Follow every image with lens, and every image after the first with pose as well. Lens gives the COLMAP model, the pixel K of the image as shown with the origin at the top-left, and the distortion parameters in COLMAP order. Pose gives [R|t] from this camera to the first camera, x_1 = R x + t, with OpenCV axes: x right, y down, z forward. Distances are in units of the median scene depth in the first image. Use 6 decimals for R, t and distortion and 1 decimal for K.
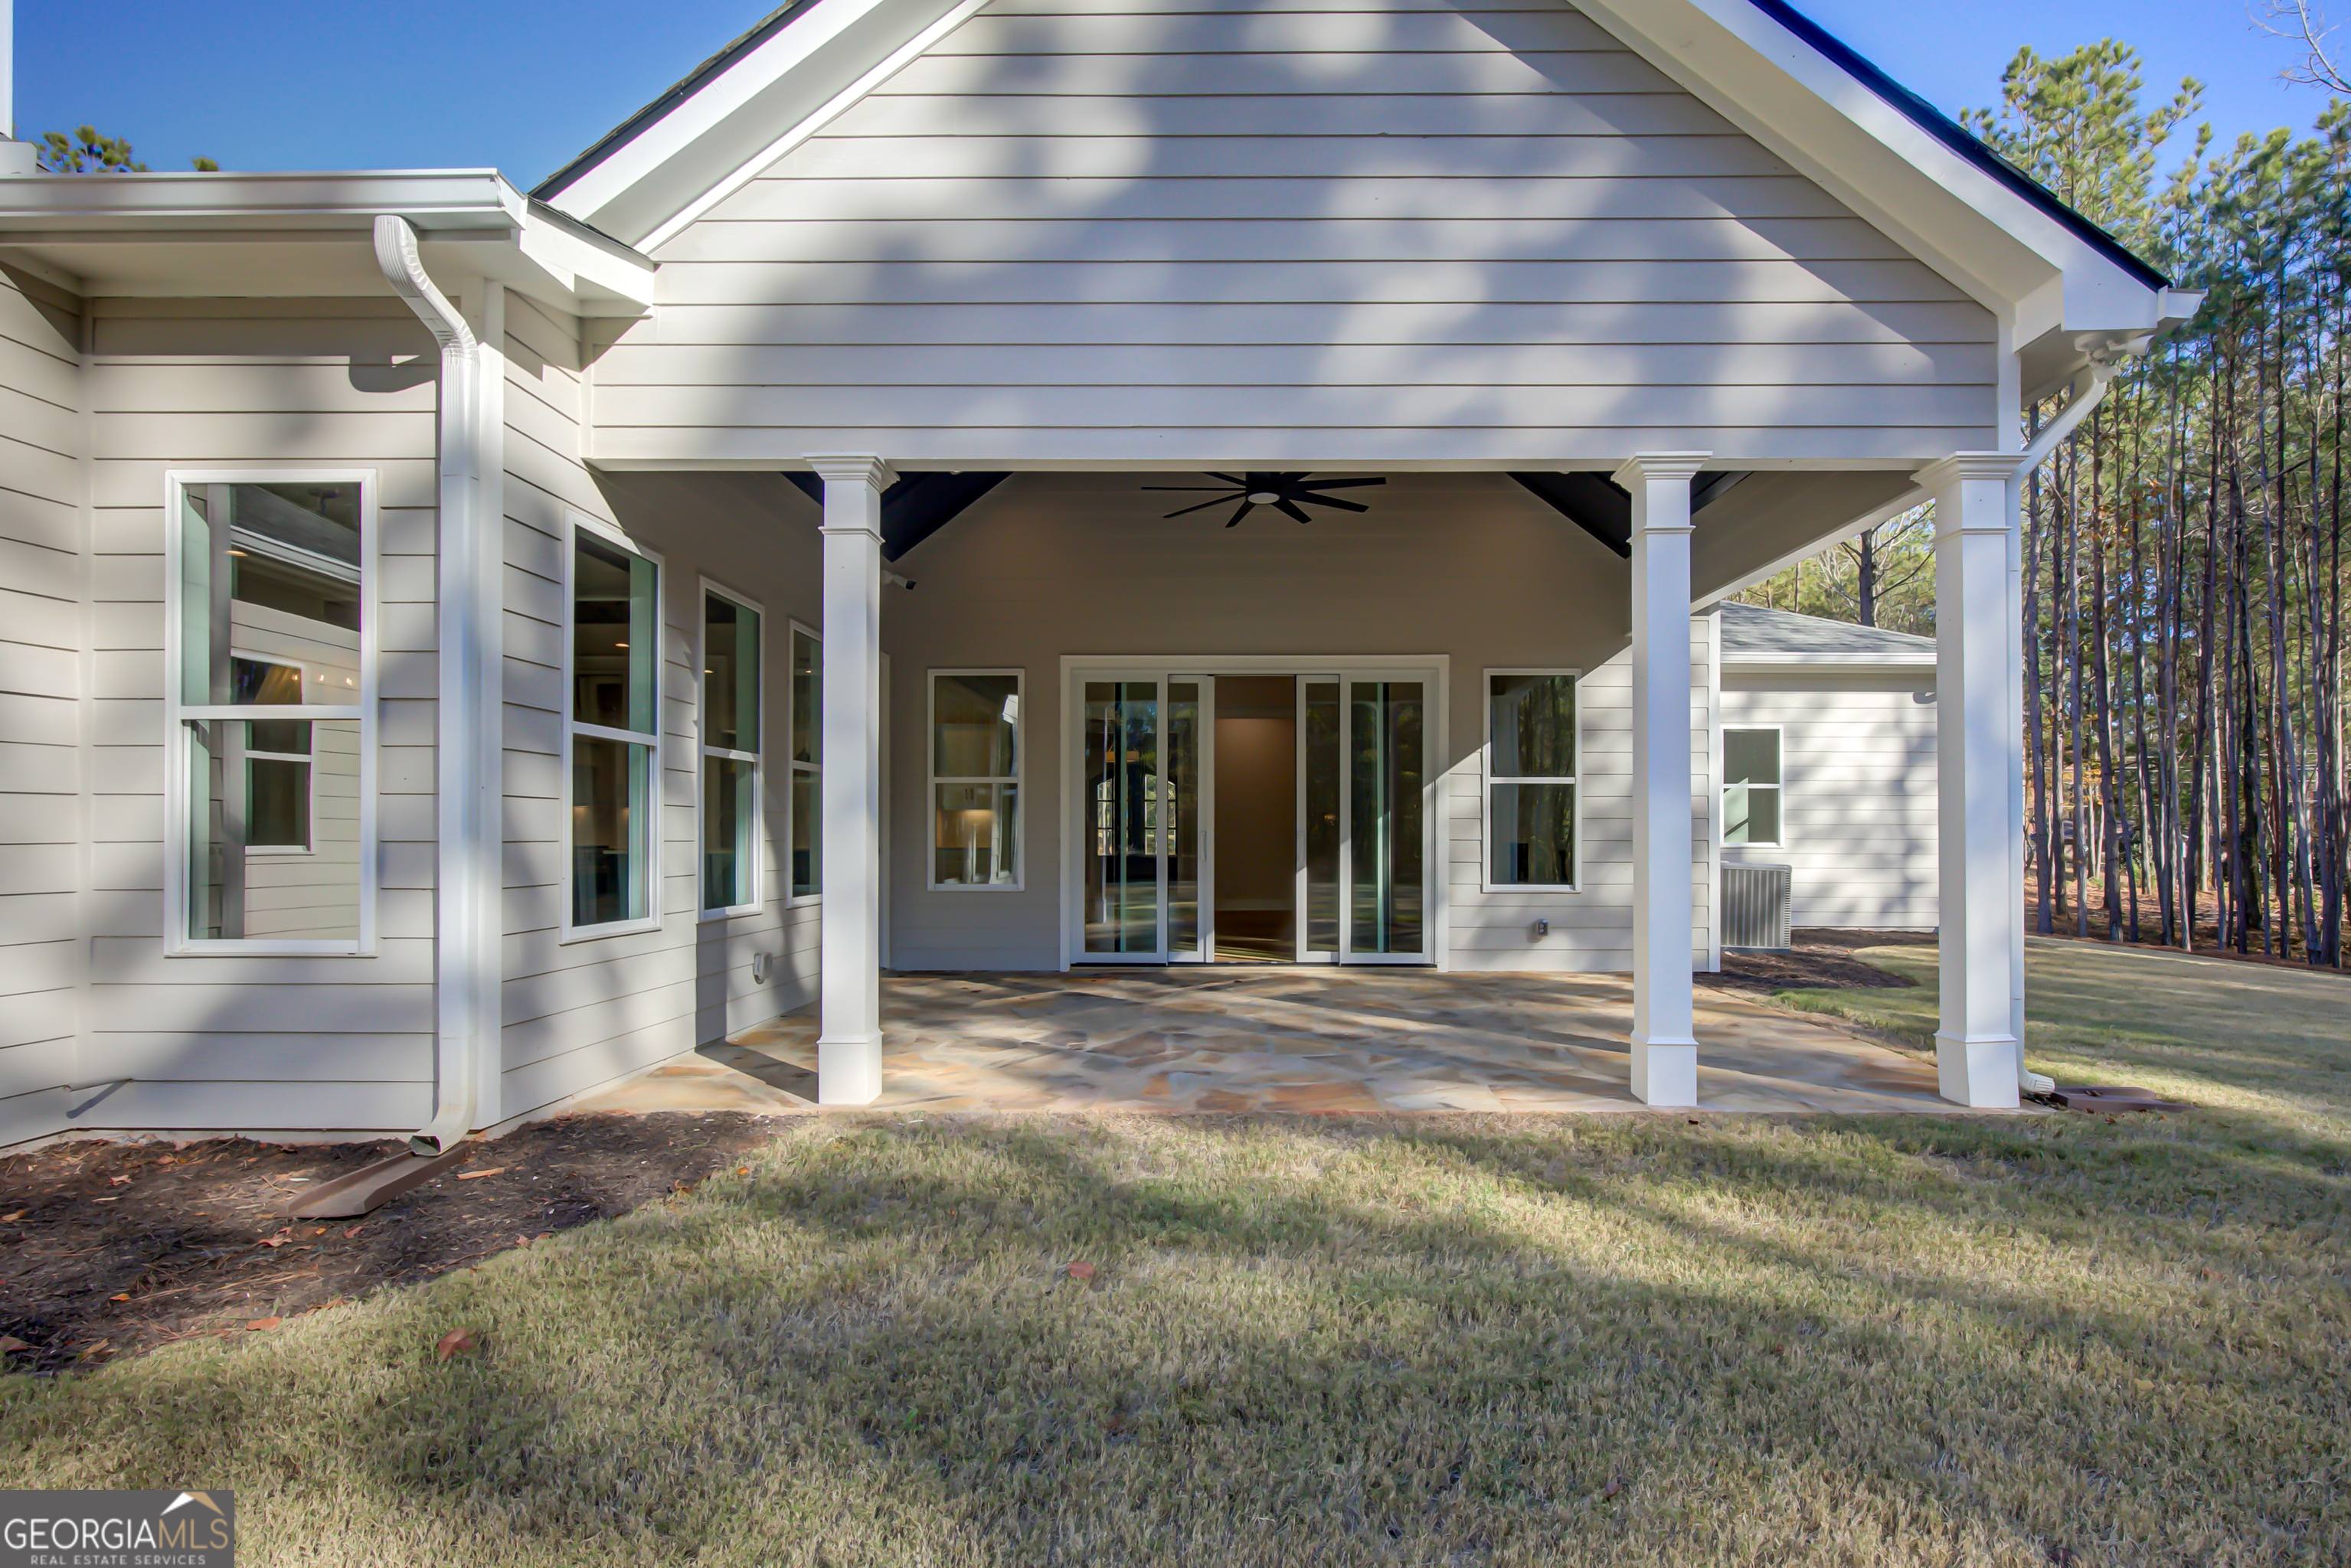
lens RADIAL K [[1088.8, 0, 1182.4], [0, 1088.8, 792.0], [0, 0, 1]] dist [-0.001192, -0.000115]
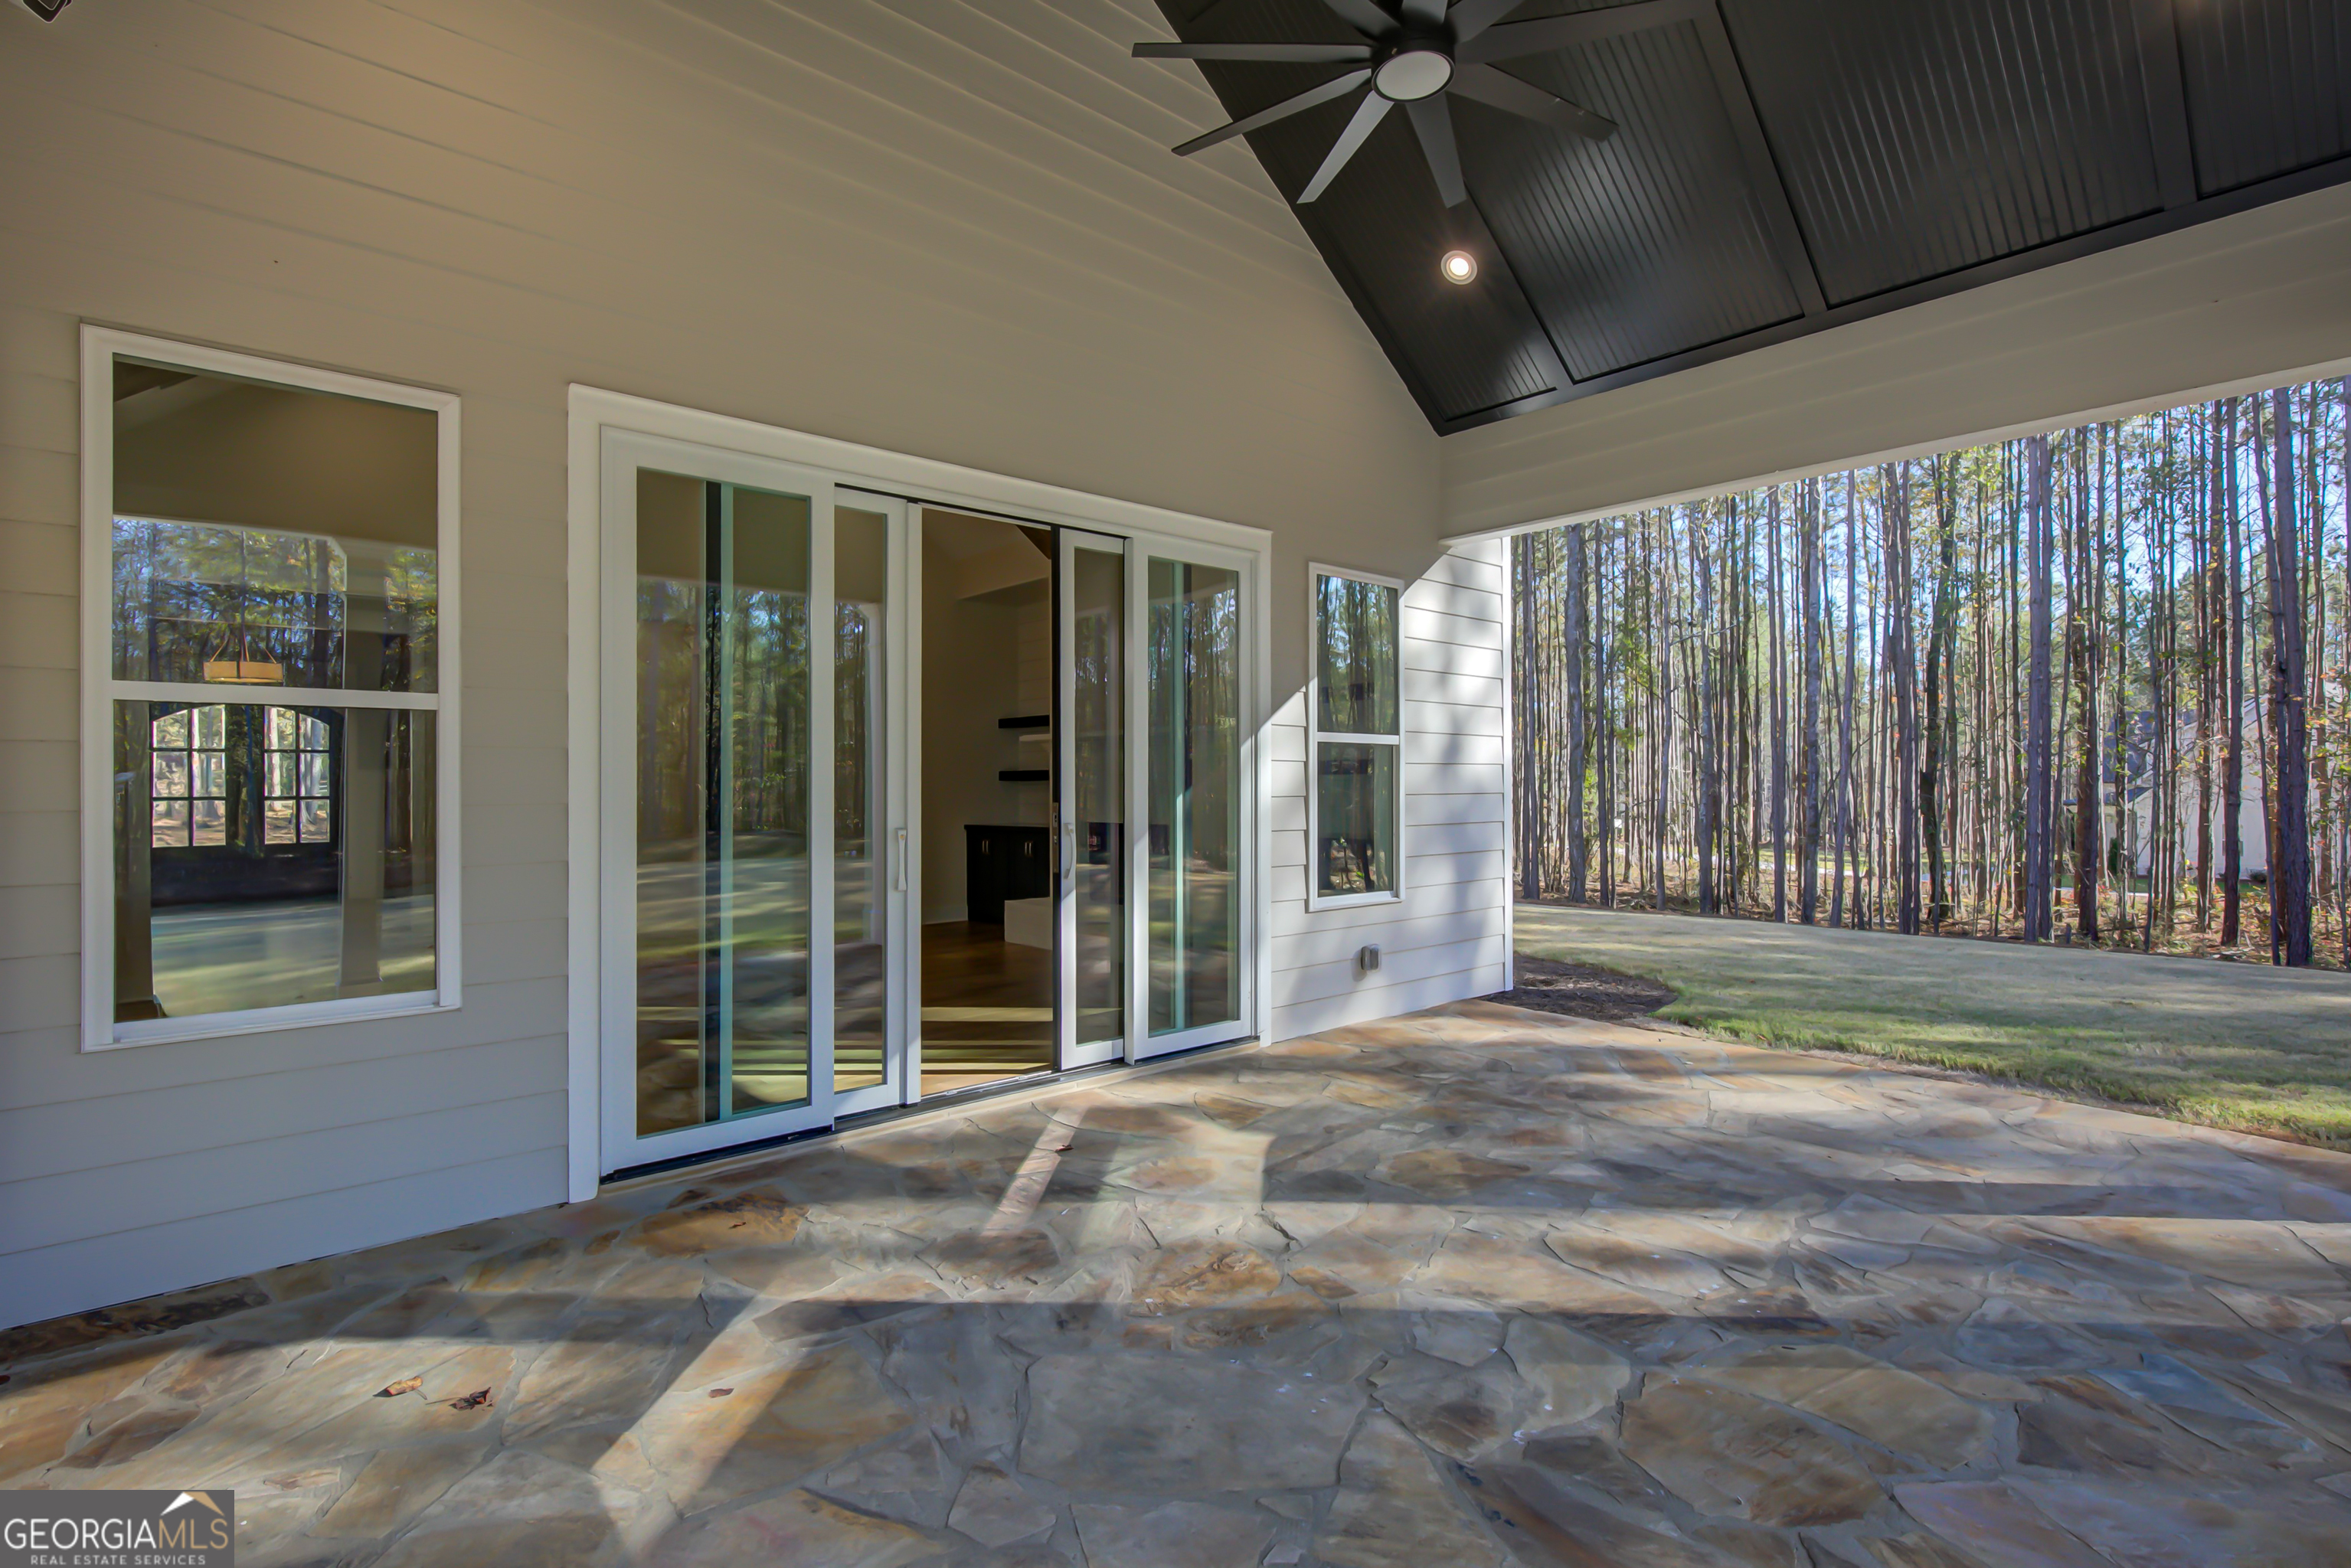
lens RADIAL K [[1088.8, 0, 1182.4], [0, 1088.8, 792.0], [0, 0, 1]] dist [-0.001192, -0.000115]
pose [[0.764623, -0.006702, 0.644443, -0.191830], [0.000848, 0.999956, 0.009392, 0.015826], [-0.644477, -0.006635, 0.764595, 0.558075]]
